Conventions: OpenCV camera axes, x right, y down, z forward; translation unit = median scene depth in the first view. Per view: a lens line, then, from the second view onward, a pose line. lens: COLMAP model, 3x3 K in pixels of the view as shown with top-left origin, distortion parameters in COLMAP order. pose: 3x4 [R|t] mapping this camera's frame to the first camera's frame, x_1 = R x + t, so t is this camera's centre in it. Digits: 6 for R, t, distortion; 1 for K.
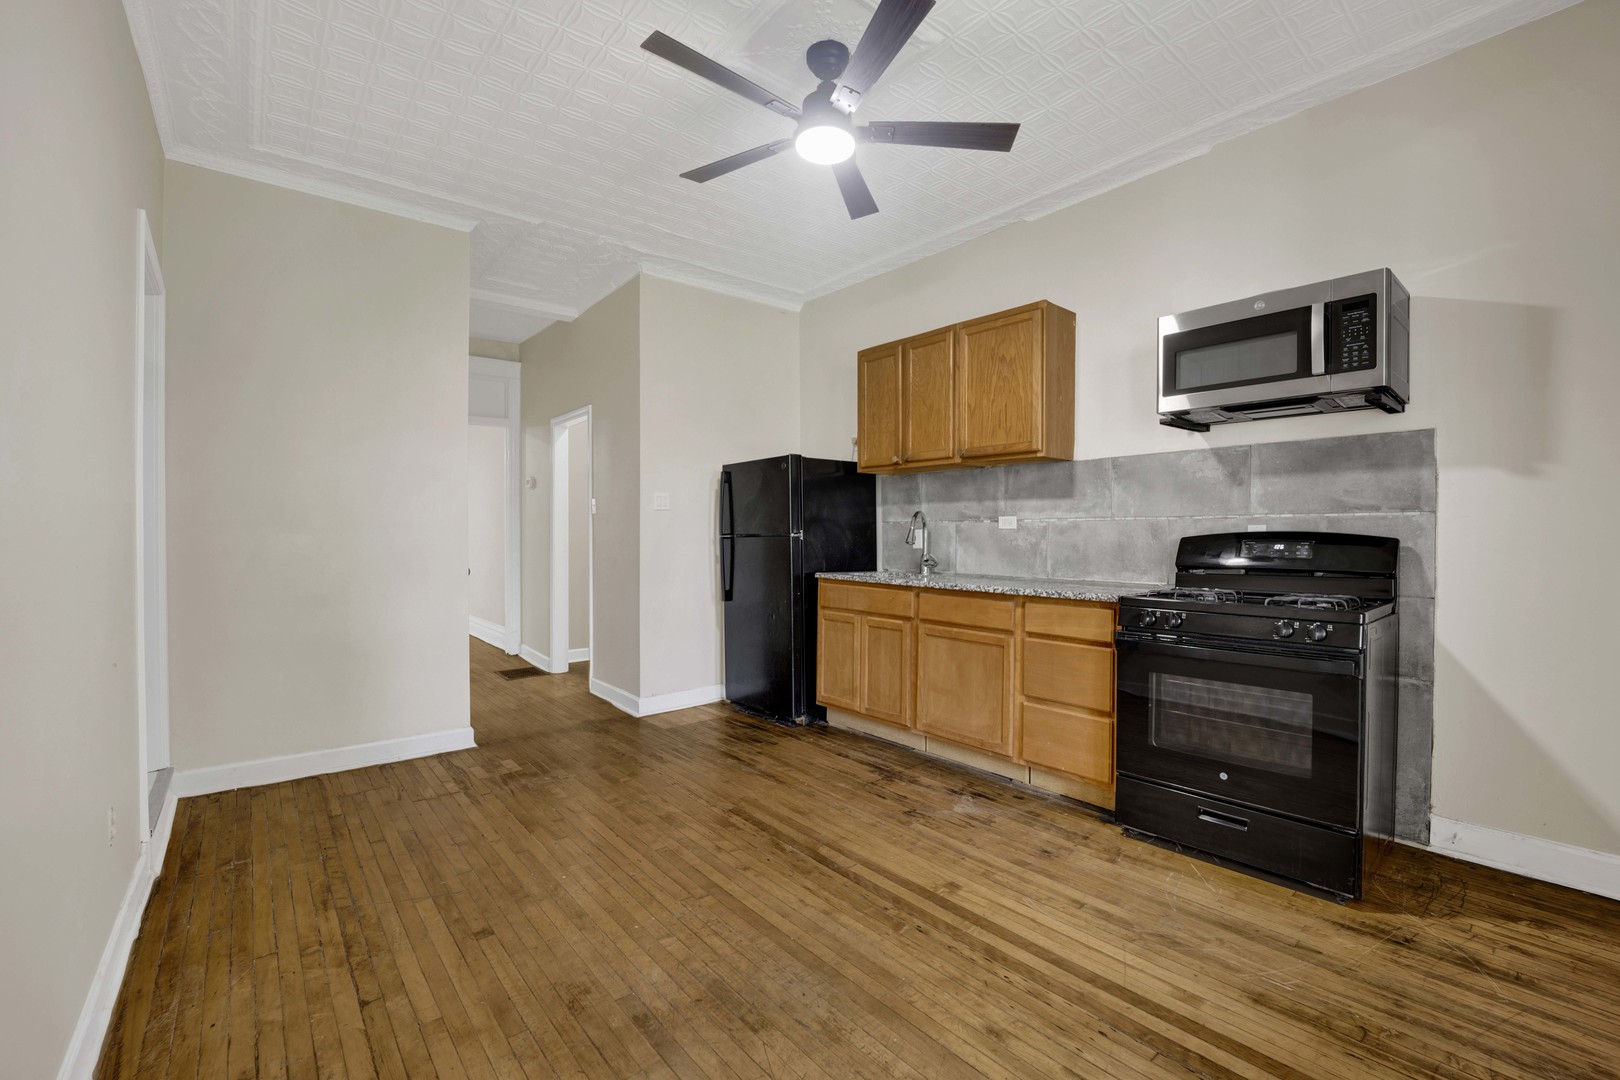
lens RADIAL K [[675.2, 0, 798.7], [0, 675.2, 534.7], [0, 0, 1]] dist [-0.017844, -0.001030]
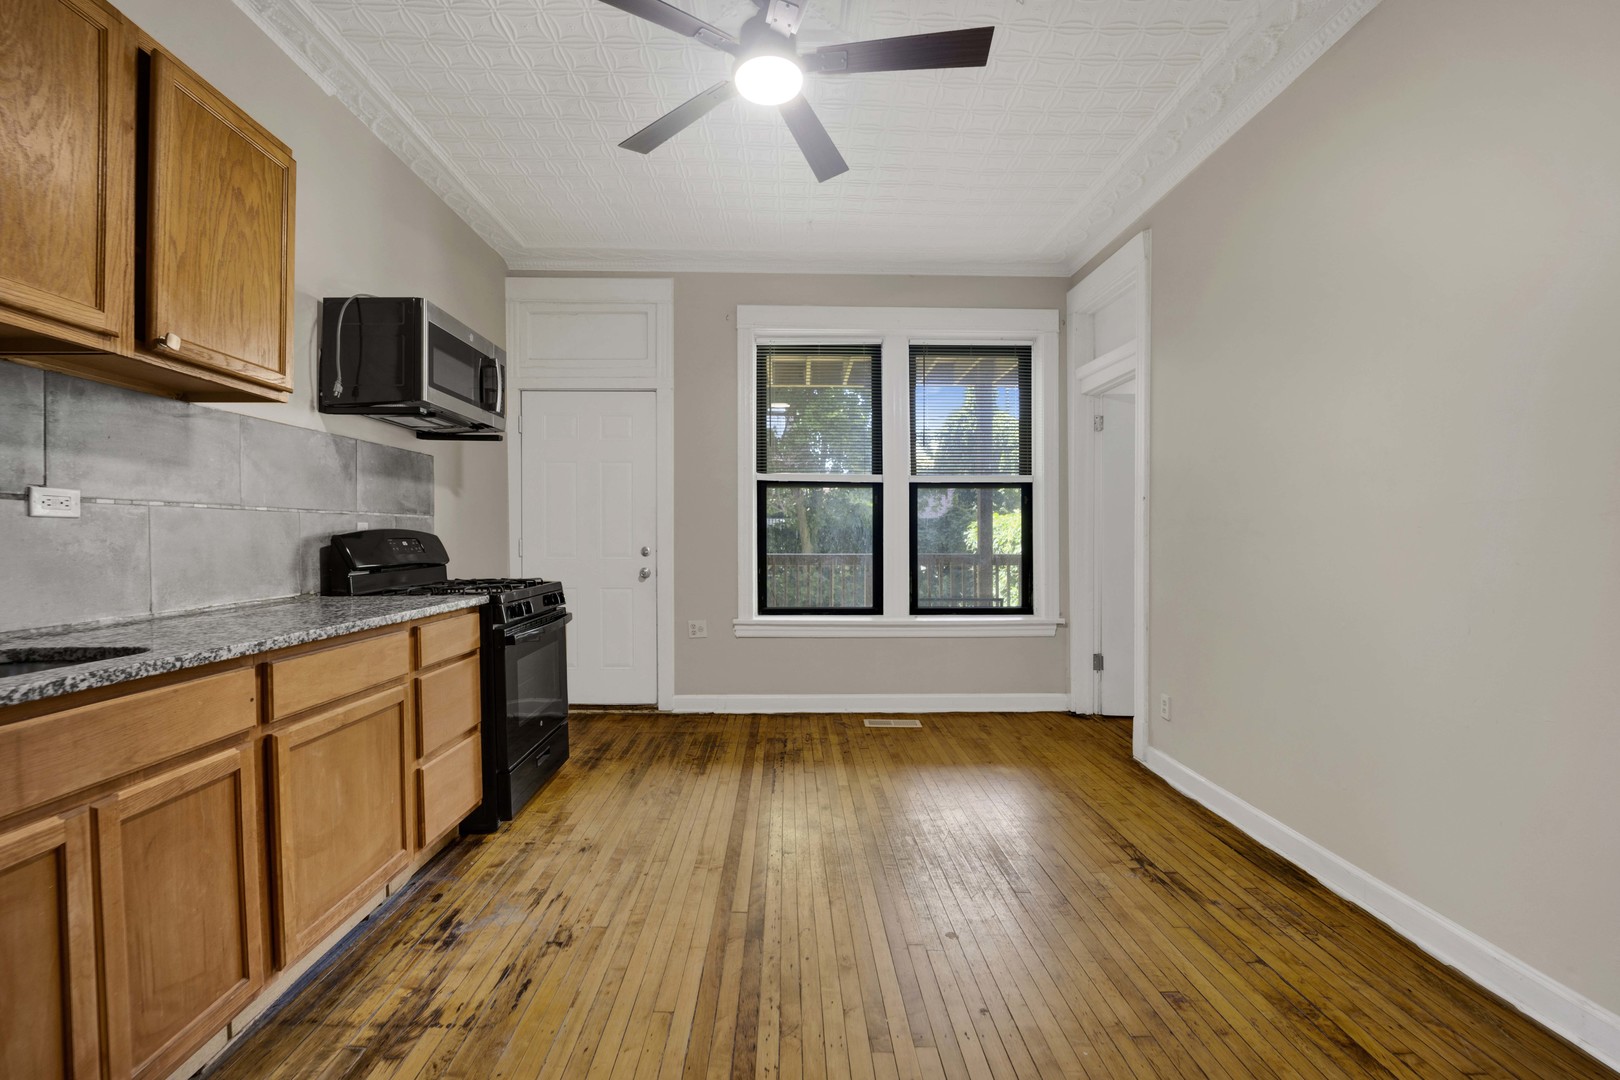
lens RADIAL K [[675.2, 0, 804.2], [0, 675.2, 541.7], [0, 0, 1]] dist [-0.017844, -0.001030]
pose [[-0.787275, -0.008262, 0.616546, -0.403418], [-0.002541, 0.999945, 0.010155, 0.001950], [-0.616596, 0.006429, -0.787253, 1.265724]]
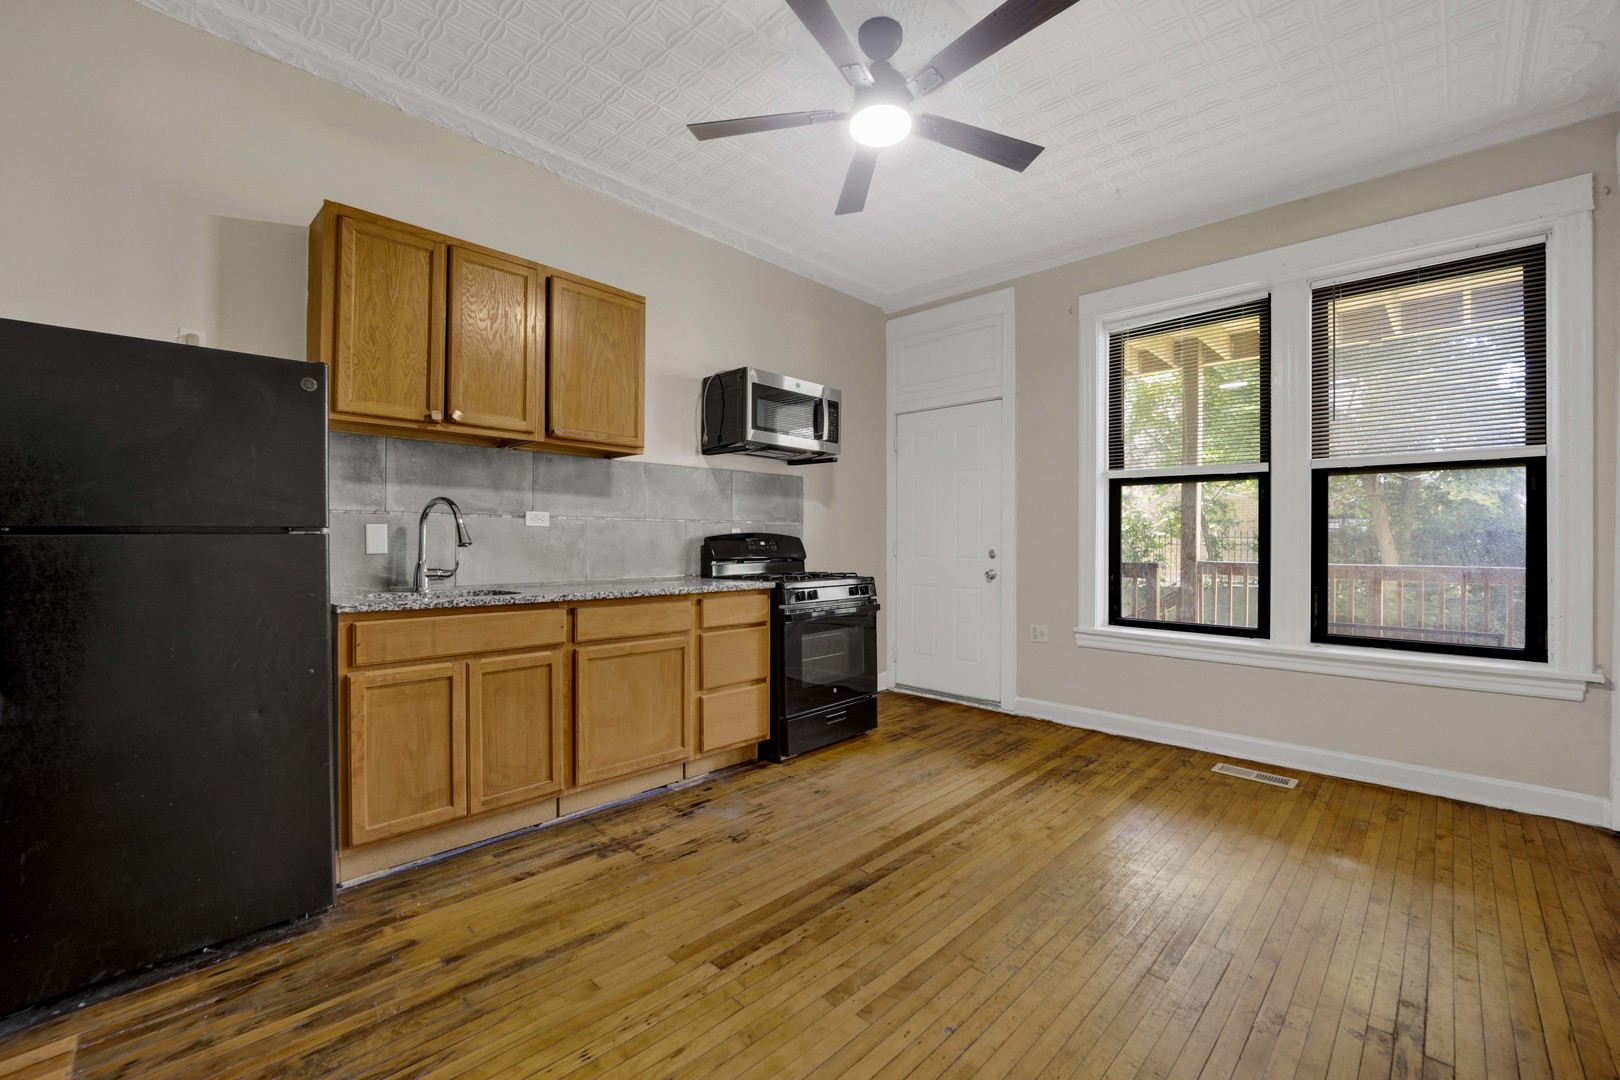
lens RADIAL K [[675.2, 0, 806.7], [0, 675.2, 539.4], [0, 0, 1]] dist [-0.017844, -0.001030]
pose [[-0.108534, -0.000917, 0.994092, -0.686171], [-0.004085, 0.999992, 0.000477, 0.006891], [-0.994084, -0.004010, -0.108537, 0.924504]]
